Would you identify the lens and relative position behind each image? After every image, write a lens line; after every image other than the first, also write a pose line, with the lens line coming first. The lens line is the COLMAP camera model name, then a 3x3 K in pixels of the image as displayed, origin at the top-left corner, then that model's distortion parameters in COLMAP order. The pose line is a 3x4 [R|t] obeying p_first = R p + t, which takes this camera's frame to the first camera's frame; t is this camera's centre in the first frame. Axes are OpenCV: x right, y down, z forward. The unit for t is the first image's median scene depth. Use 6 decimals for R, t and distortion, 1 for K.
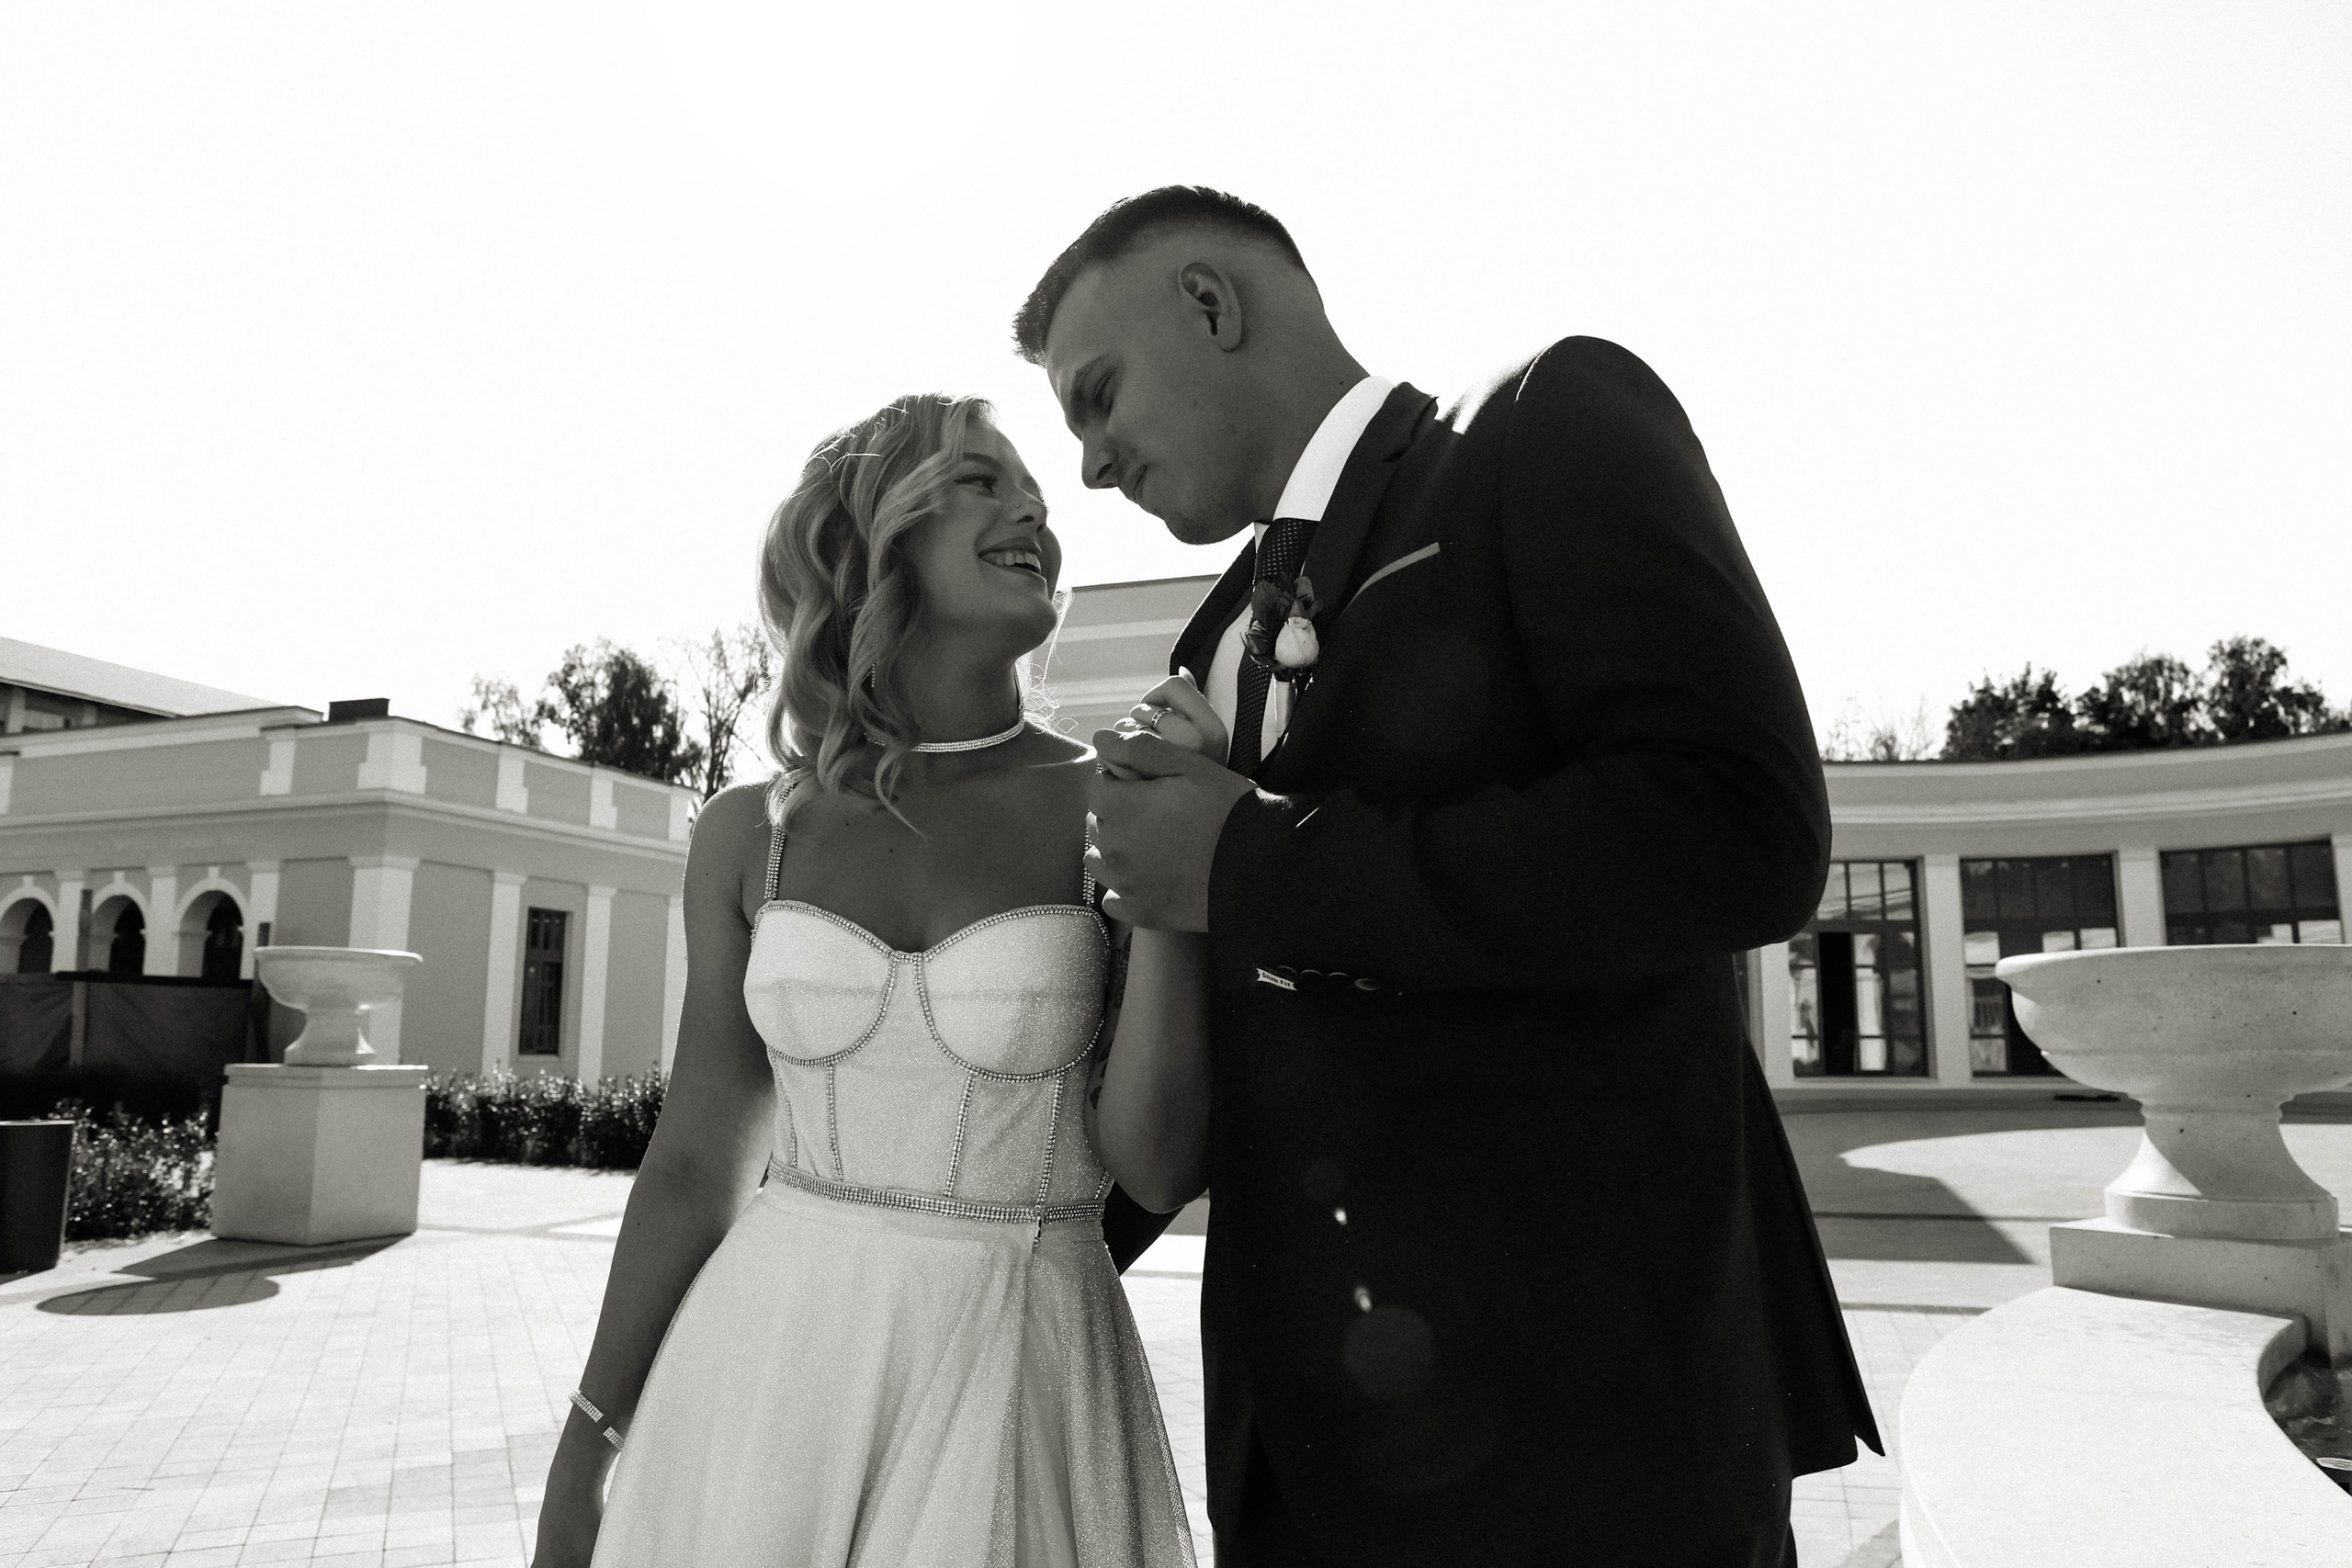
lens RADIAL K [[1633.8, 0, 1191.6], [0, 1633.8, 794.7], [0, 0, 1]] dist [-0.056465, 0.010342]
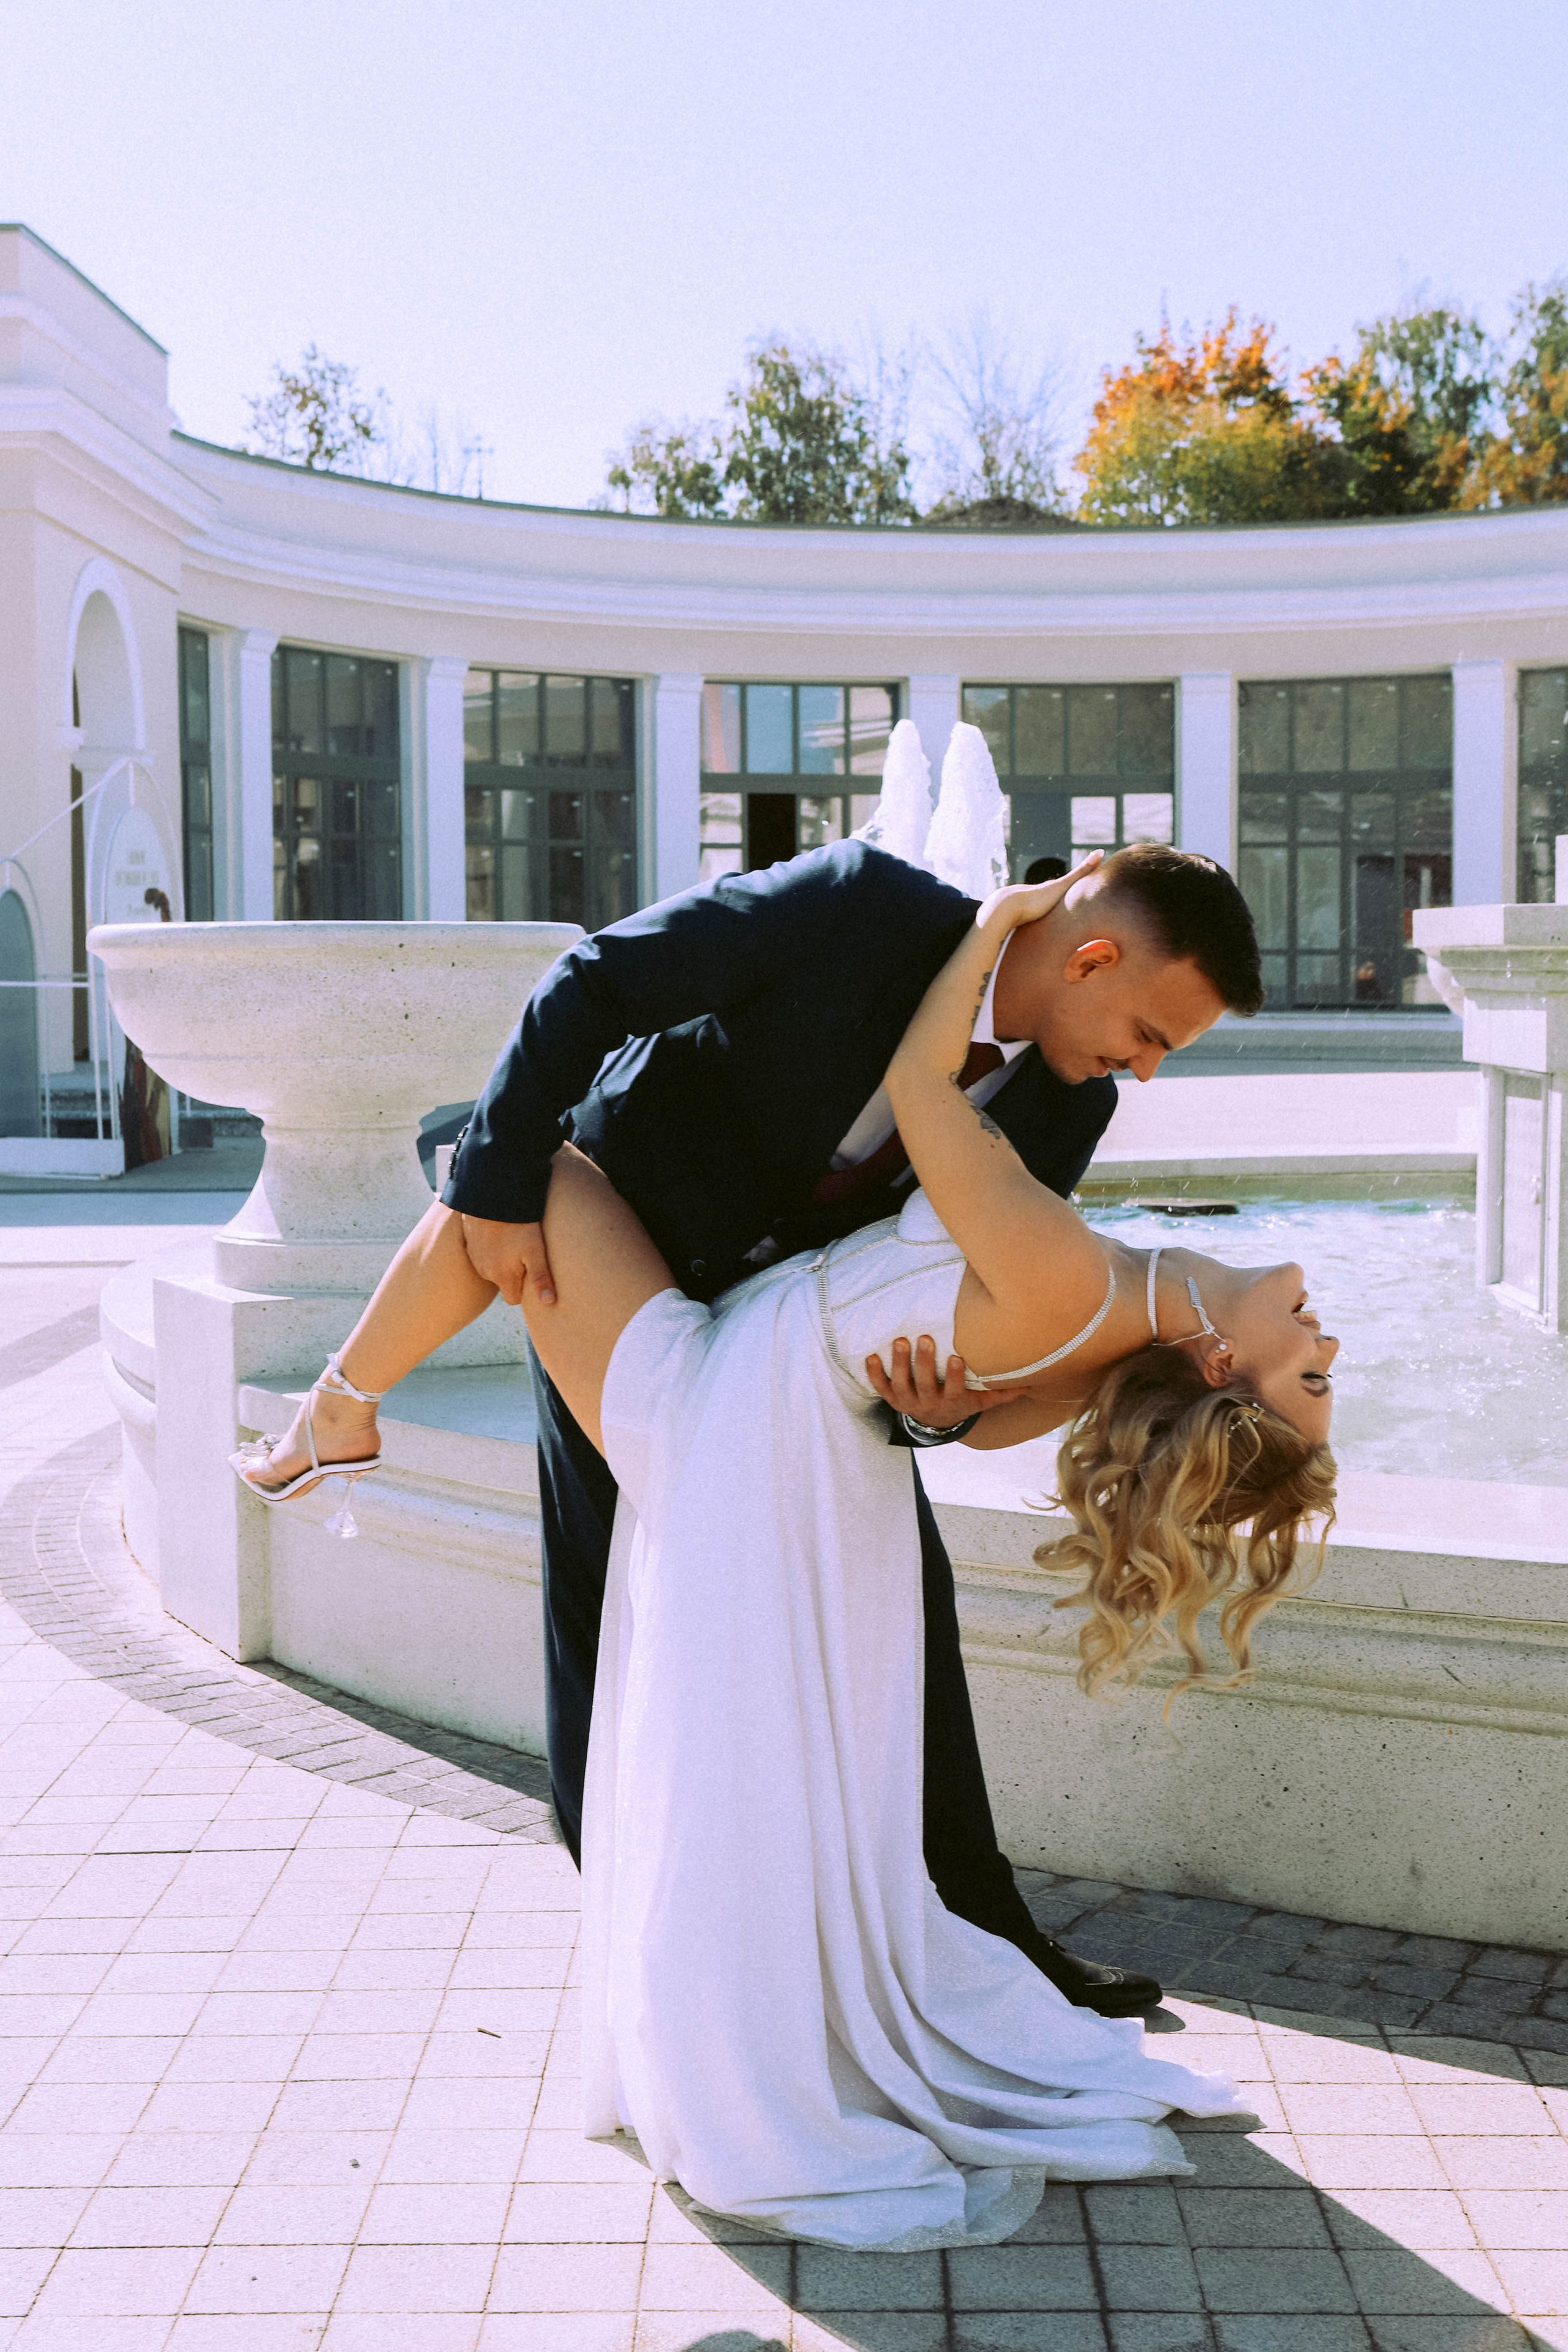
lens RADIAL K [[2977.6, 0, 776.5], [0, 2977.6, 1163.2], [0, 0, 1]] dist [-0.009710, 0.000000]
pose [[0.943582, -0.032572, 0.329534, 0.000449], [-0.040320, 0.976445, 0.211967, -0.024124], [-0.328676, -0.213295, 0.920042, -0.133050]]
